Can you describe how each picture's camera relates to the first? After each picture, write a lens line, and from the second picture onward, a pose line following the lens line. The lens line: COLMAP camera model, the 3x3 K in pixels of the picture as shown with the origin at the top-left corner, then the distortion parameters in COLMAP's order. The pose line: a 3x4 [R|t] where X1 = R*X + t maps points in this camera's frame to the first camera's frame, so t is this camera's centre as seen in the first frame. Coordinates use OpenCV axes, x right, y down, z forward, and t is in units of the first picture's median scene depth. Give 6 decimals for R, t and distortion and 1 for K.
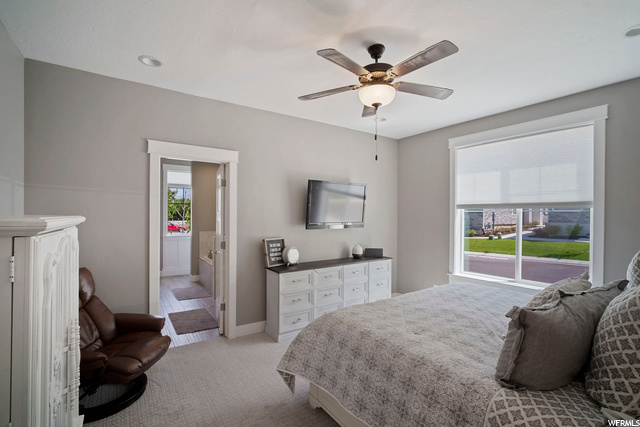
lens RADIAL K [[285.3, 0, 320.0], [0, 285.3, 213.5], [0, 0, 1]] dist [-0.019013, 0.000073]
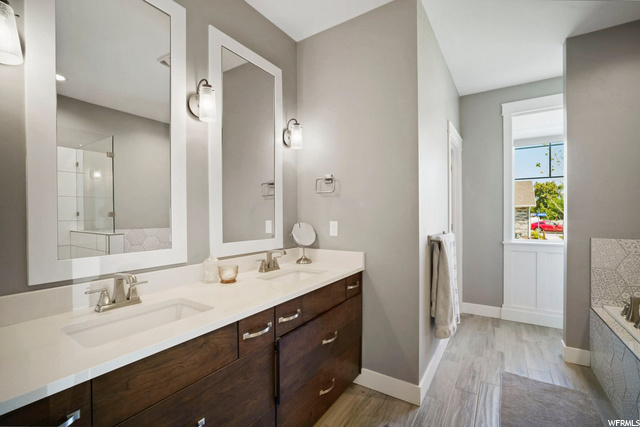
lens RADIAL K [[285.3, 0, 320.0], [0, 285.3, 213.5], [0, 0, 1]] dist [-0.019013, 0.000073]
pose [[0.410799, -0.003134, -0.911721, -0.211738], [0.005598, 0.999984, -0.000915, 0.025423], [0.911709, -0.004728, 0.410810, 0.471578]]
